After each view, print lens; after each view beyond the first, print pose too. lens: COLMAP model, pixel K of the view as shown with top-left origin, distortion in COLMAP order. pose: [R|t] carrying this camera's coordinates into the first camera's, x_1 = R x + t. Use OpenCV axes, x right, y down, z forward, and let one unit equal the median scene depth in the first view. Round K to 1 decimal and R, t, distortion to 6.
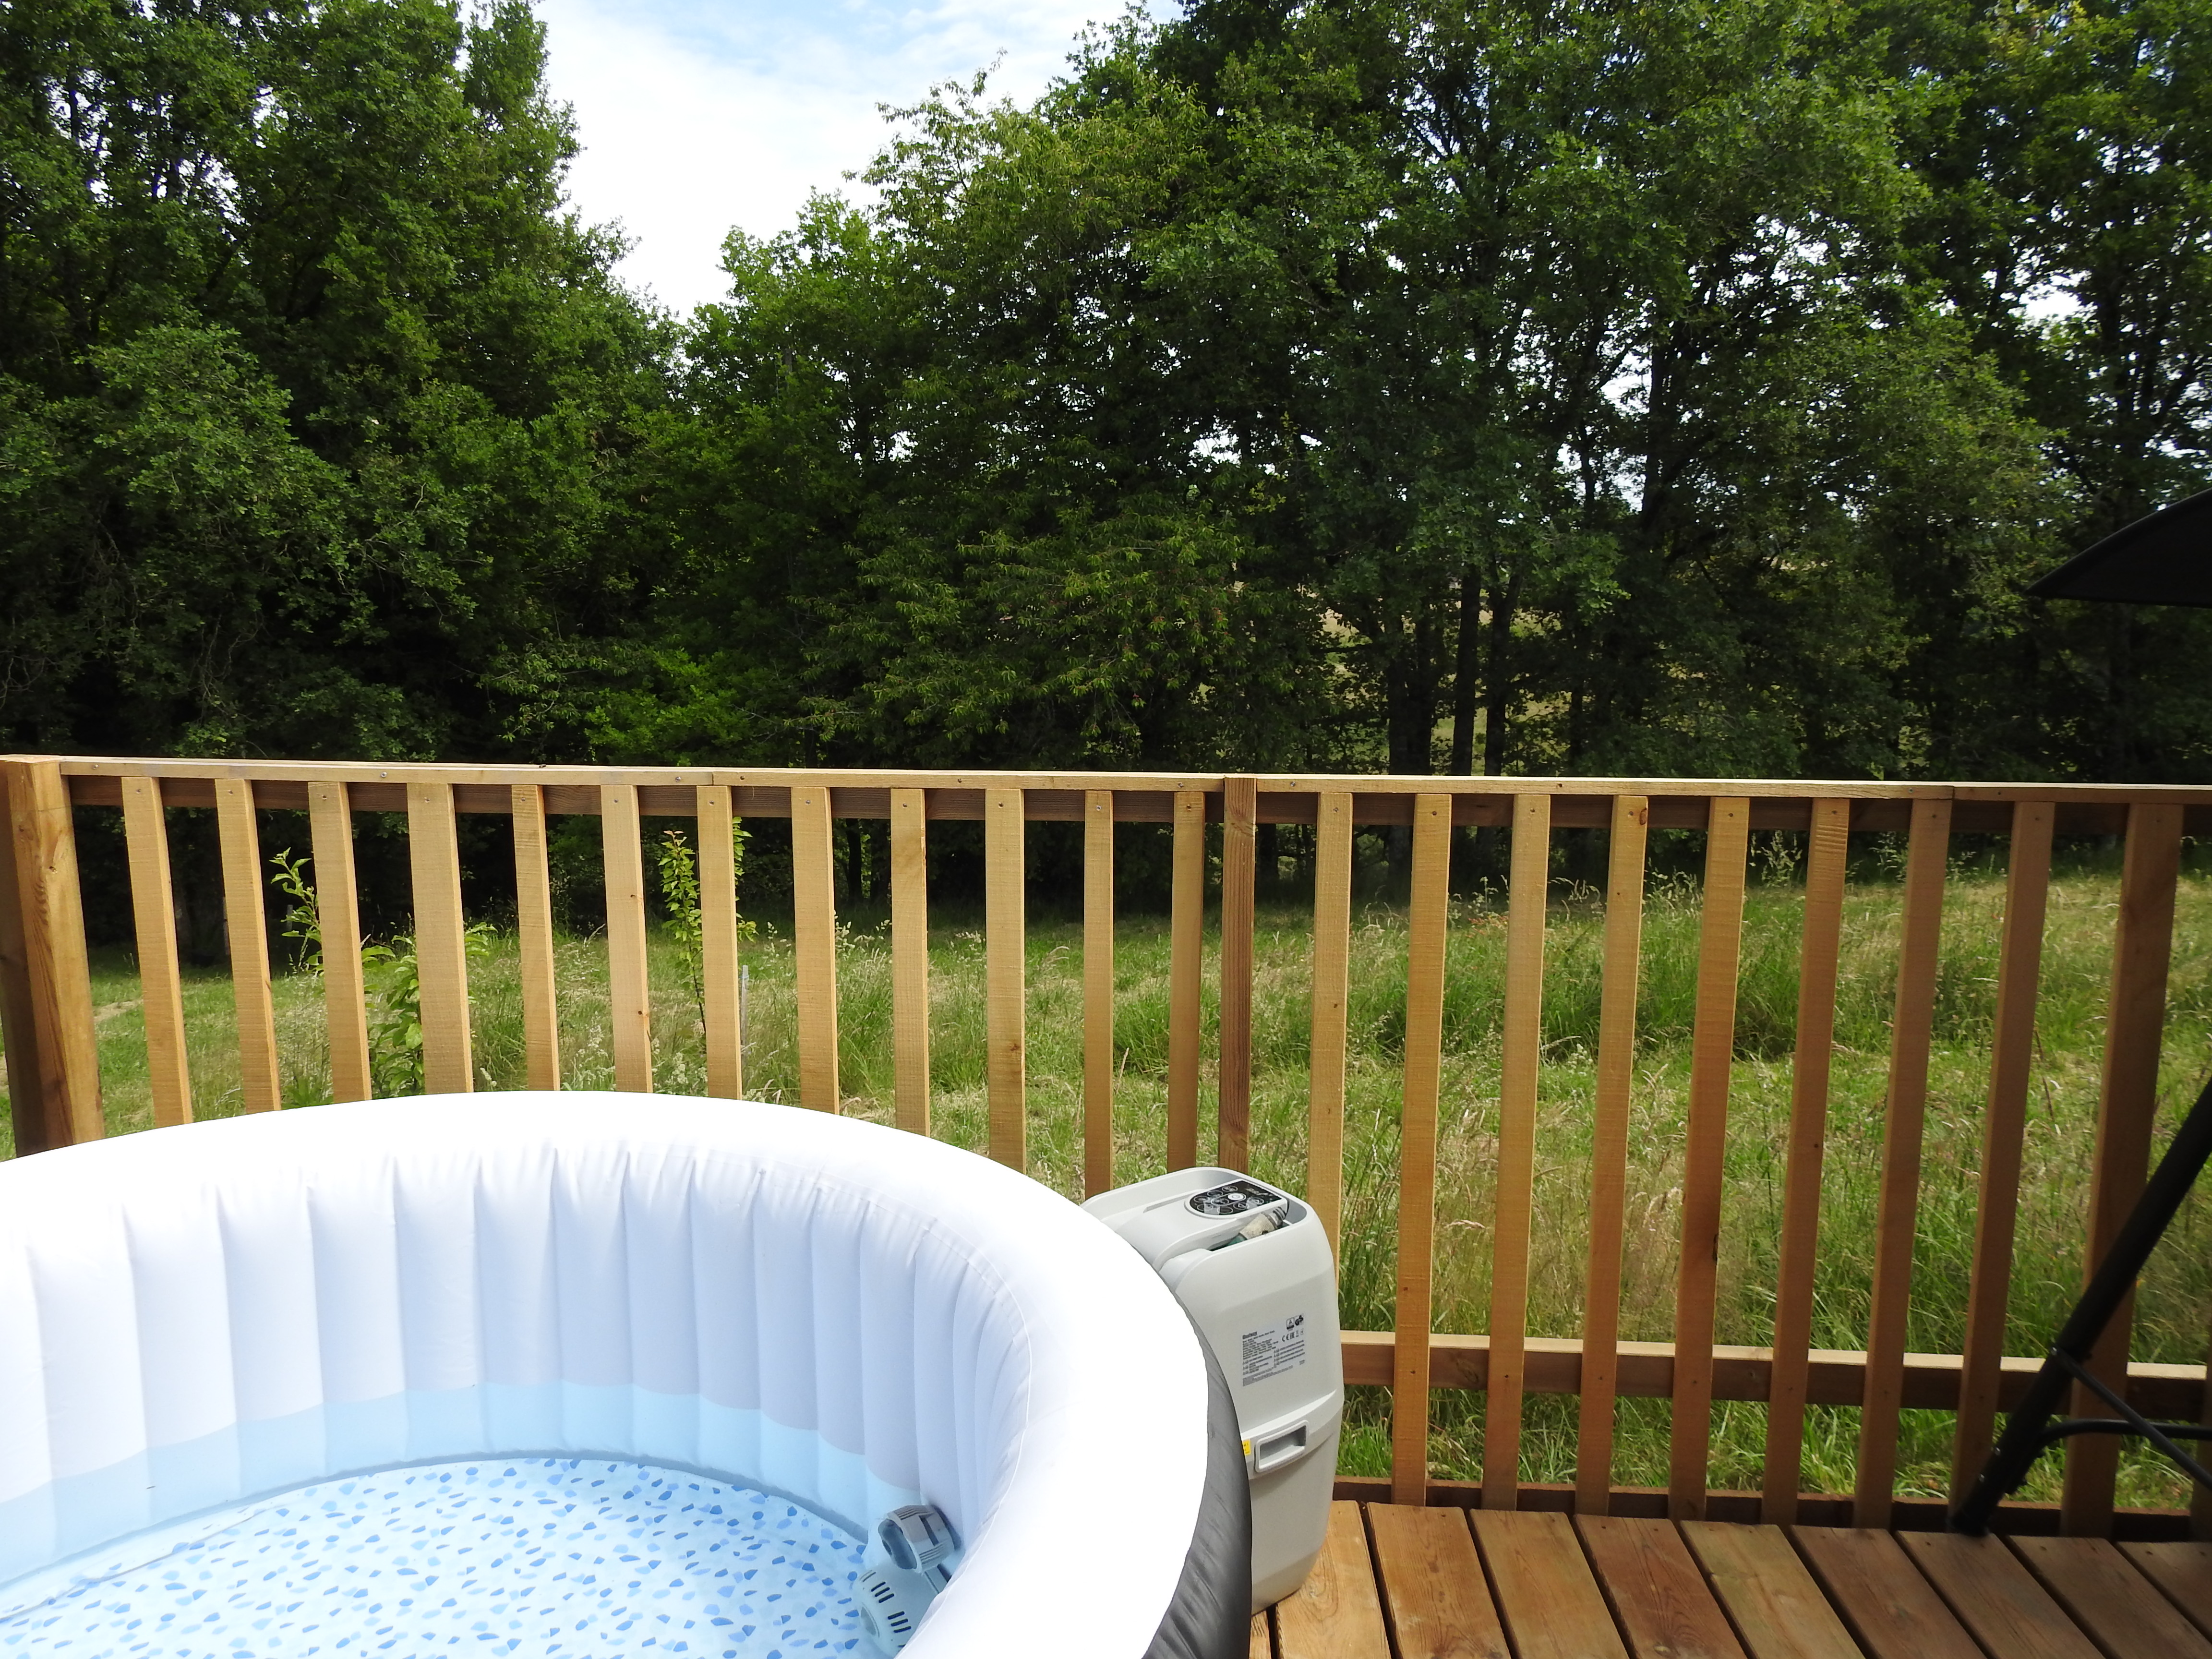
lens RADIAL K [[1534.2, 0, 1106.0], [0, 1534.2, 829.5], [0, 0, 1]] dist [-0.009571, -0.007836]
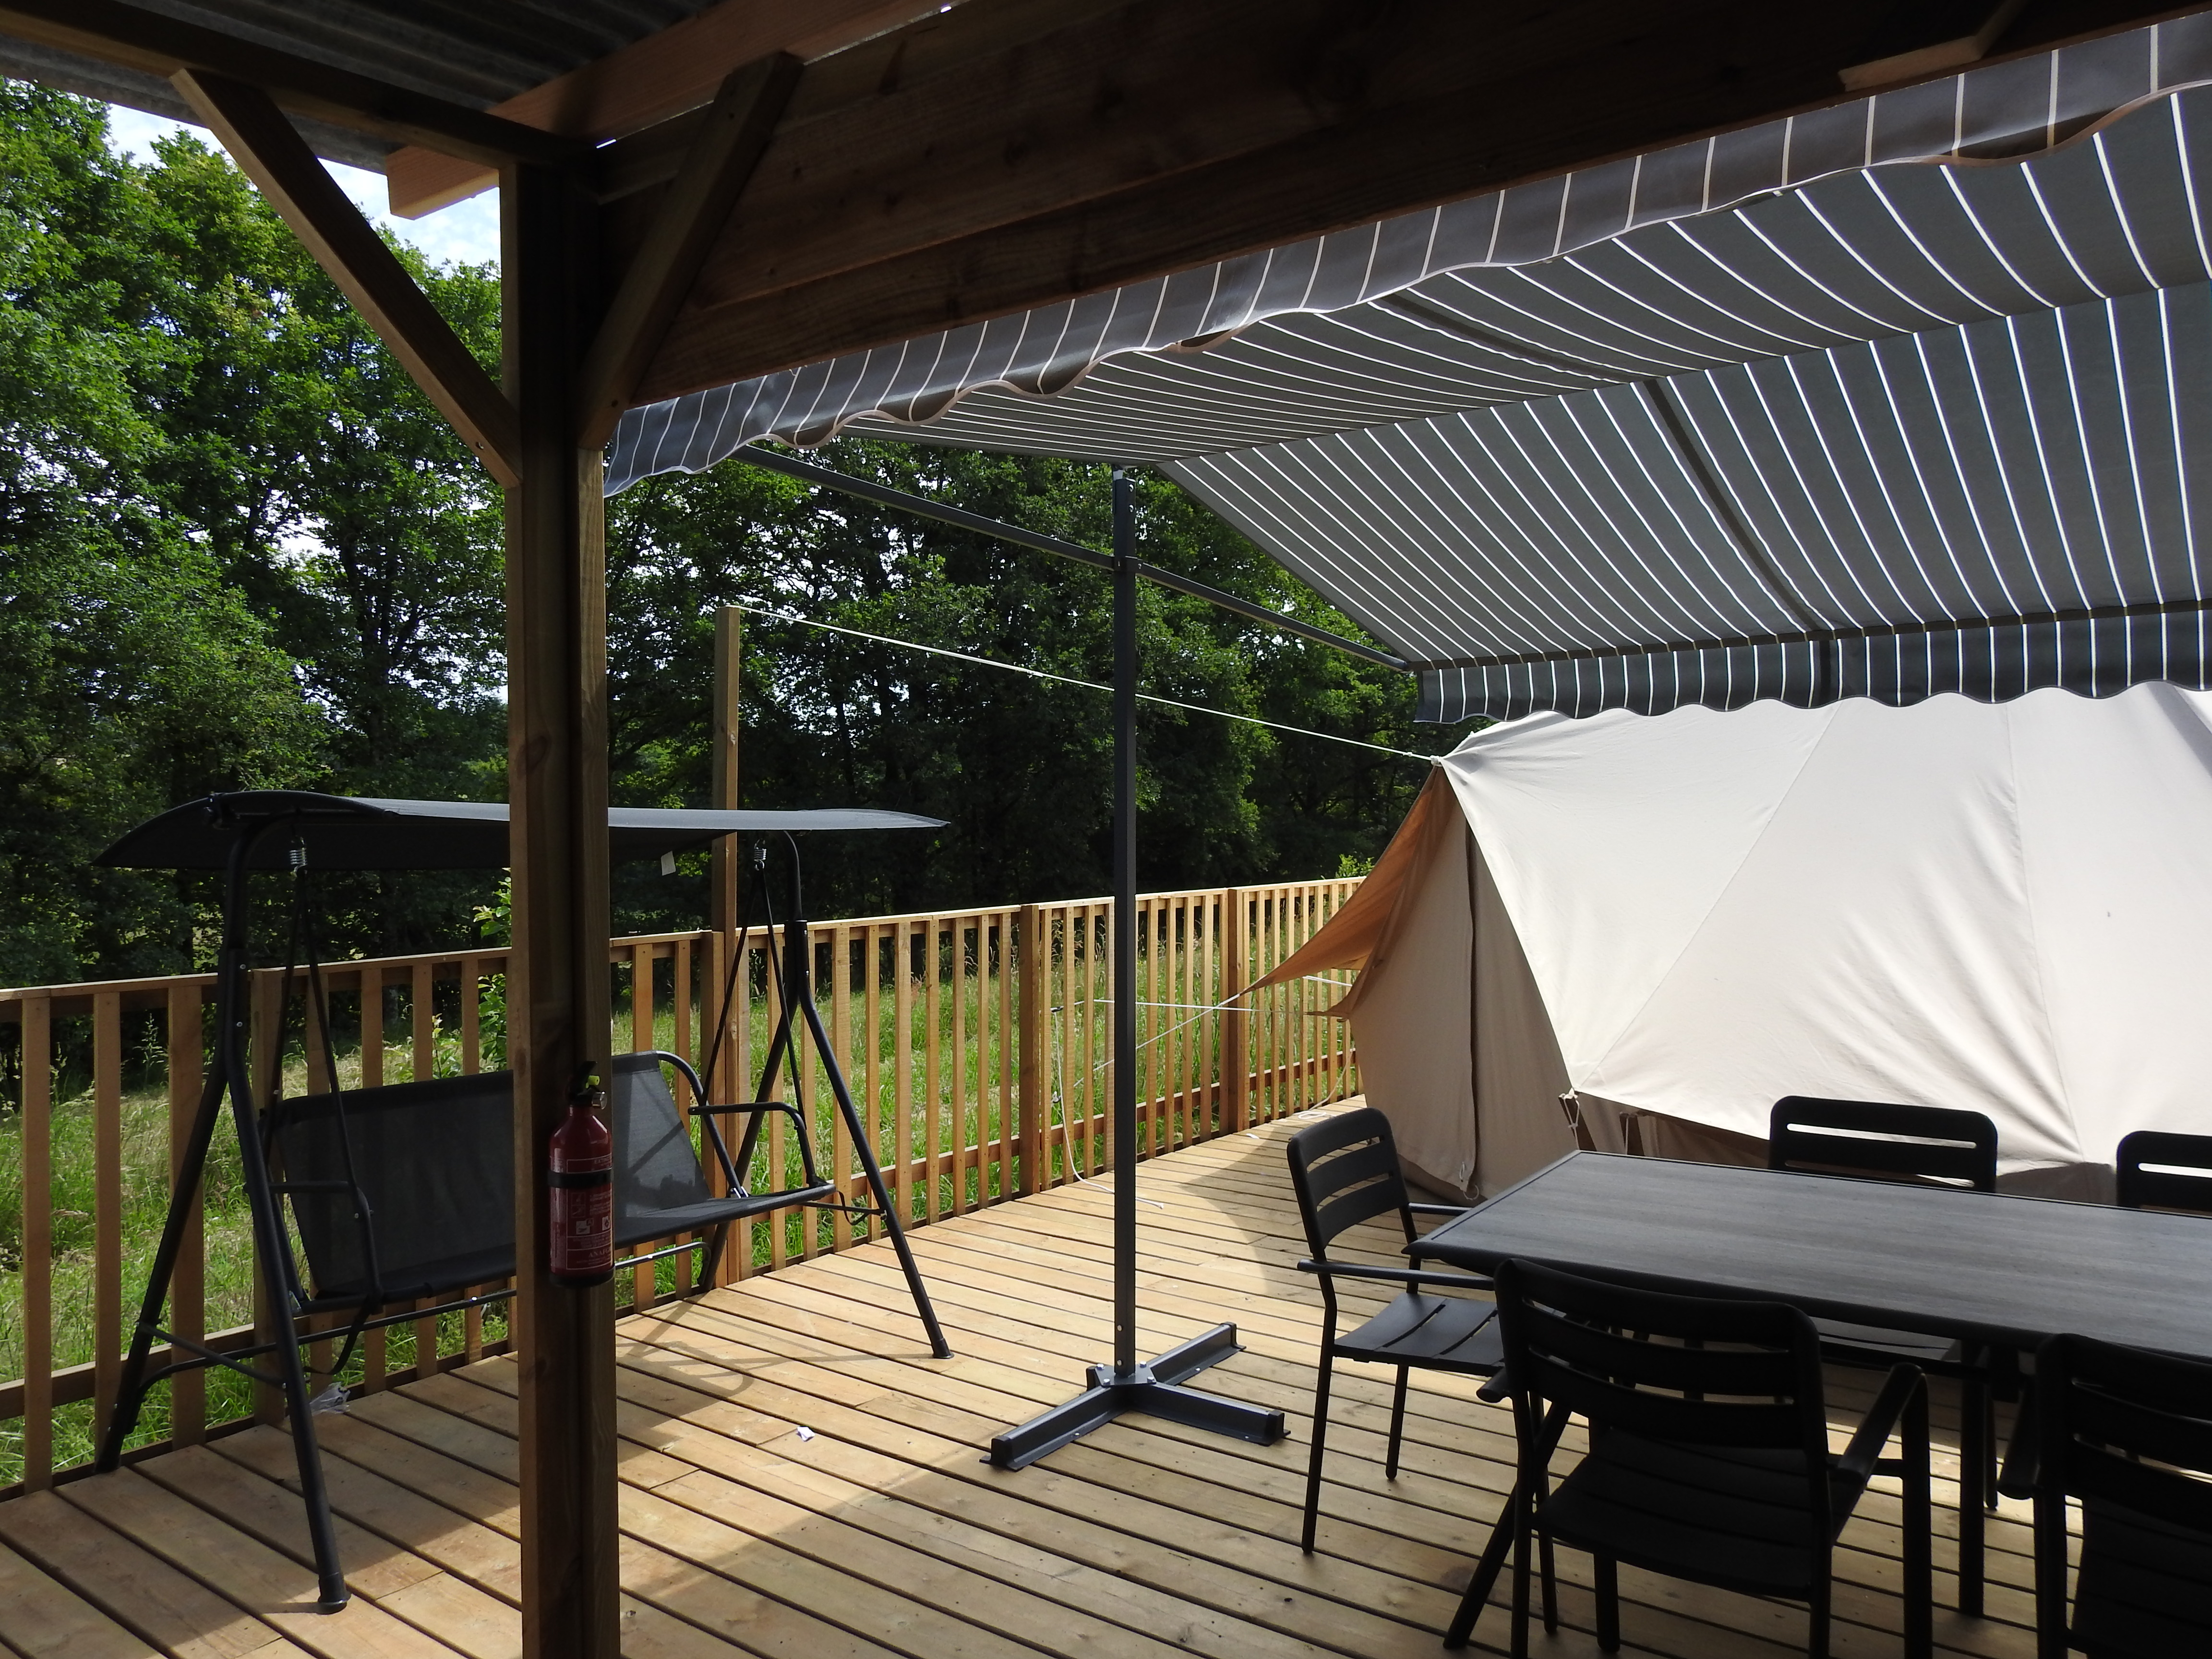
lens RADIAL K [[1612.4, 0, 1106.0], [0, 1612.4, 829.5], [0, 0, 1]] dist [-0.000228, -0.009714]
pose [[0.561582, -0.013490, 0.827311, -0.034285], [0.116263, 0.991234, -0.062757, 0.006852], [-0.819212, 0.131429, 0.558227, -0.141397]]
